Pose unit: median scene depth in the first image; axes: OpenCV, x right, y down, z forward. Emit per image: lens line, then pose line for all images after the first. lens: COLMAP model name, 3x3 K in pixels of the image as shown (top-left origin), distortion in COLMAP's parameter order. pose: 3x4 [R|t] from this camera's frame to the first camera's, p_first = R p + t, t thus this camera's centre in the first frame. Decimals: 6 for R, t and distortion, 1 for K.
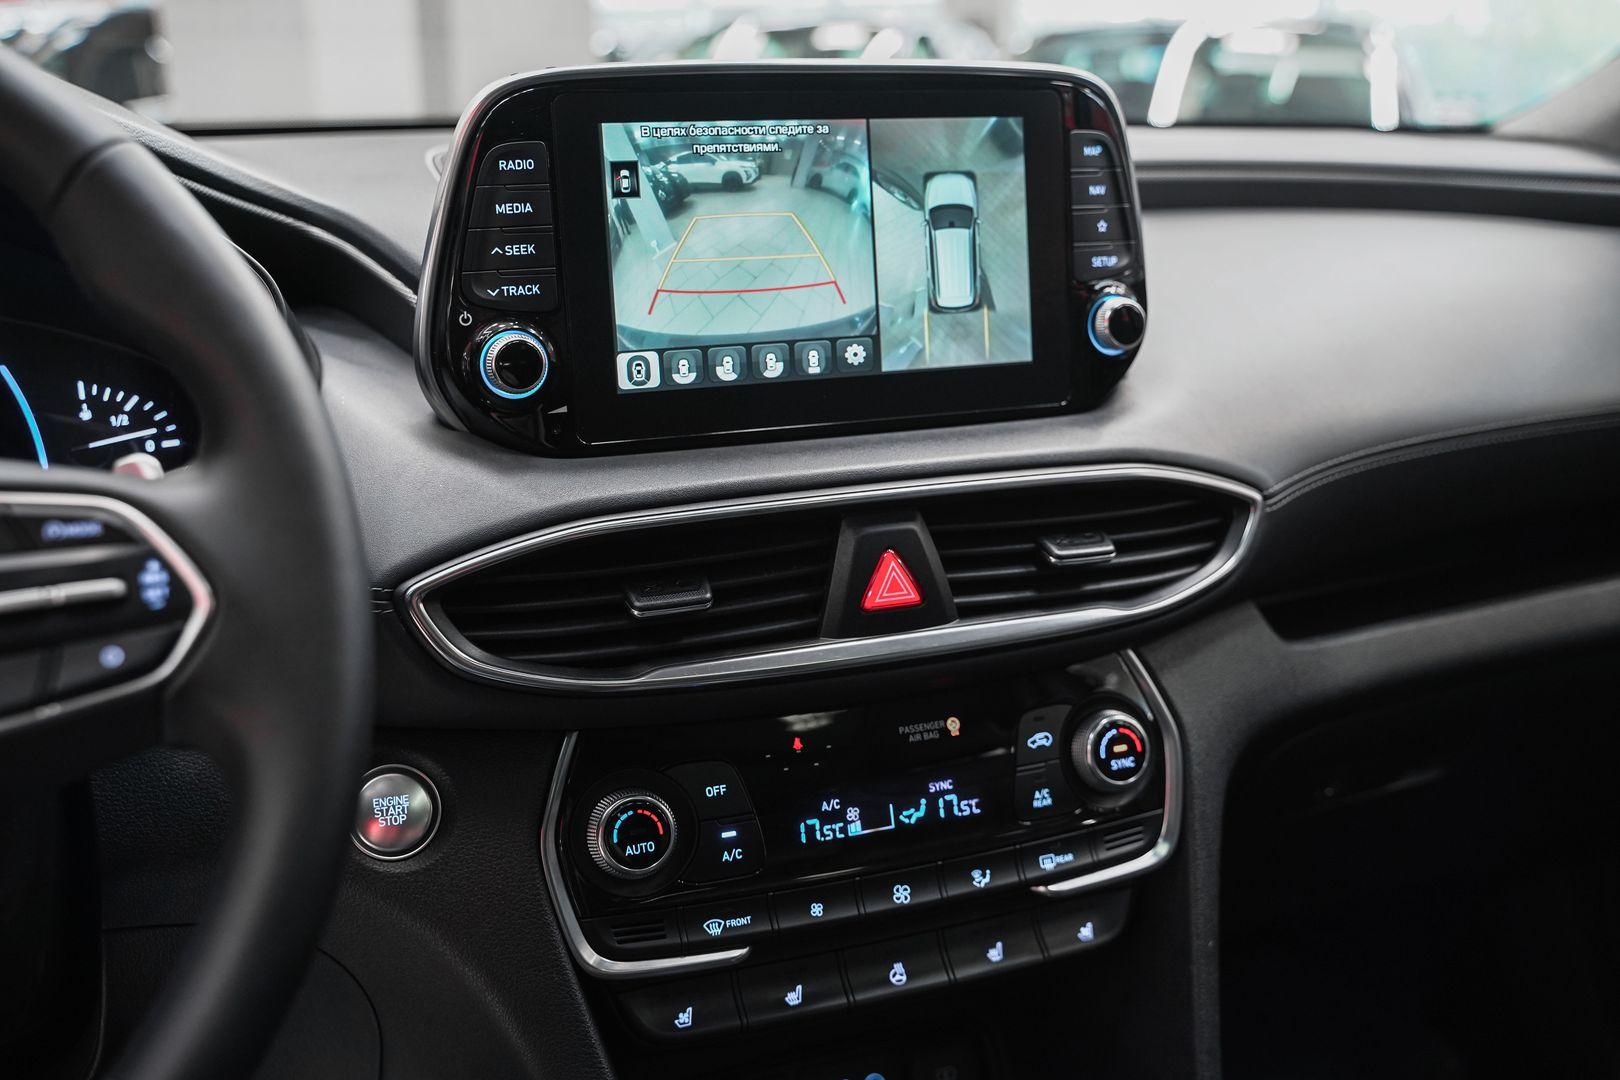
lens RADIAL K [[1606.1, 0, 810.0], [0, 1606.1, 540.0], [0, 0, 1]] dist [-0.031310, -0.004809]
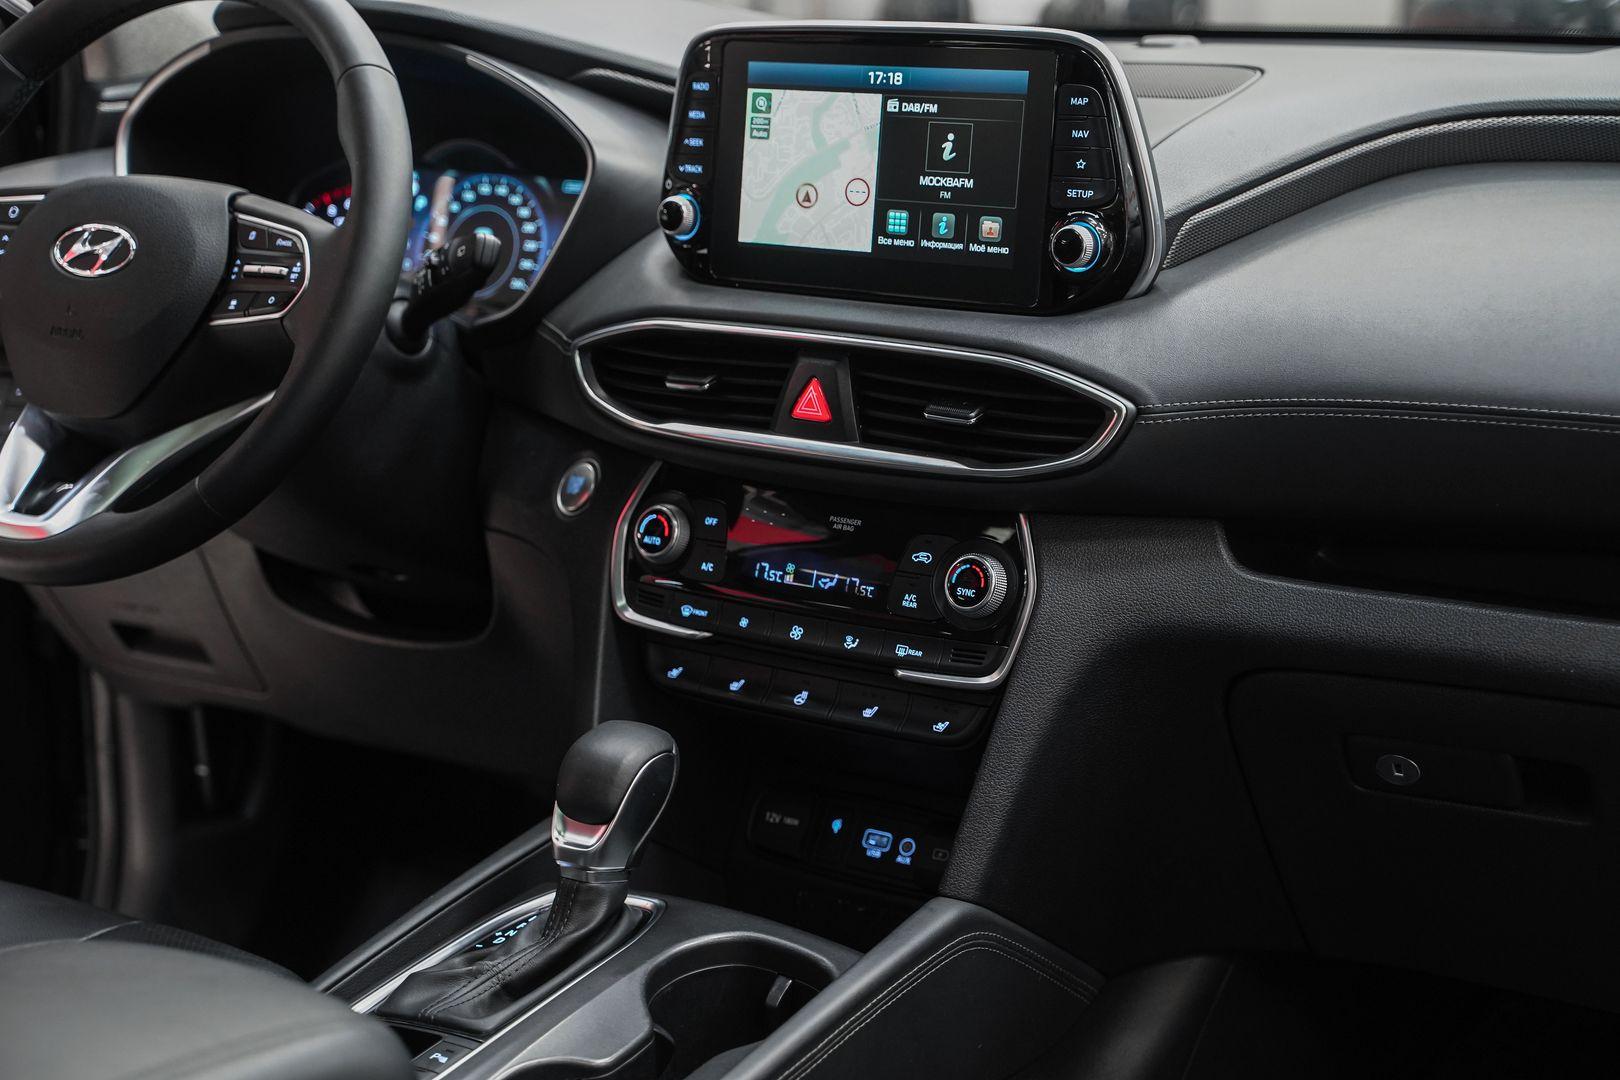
lens RADIAL K [[2652.3, 0, 805.8], [0, 2652.3, 540.0], [0, 0, 1]] dist [0.173224, 0.130581]
pose [[0.550954, 0.200869, -0.810001, 1.890425], [-0.217292, 0.971651, 0.093156, -0.068514], [0.805751, 0.124682, 0.578982, -0.314136]]
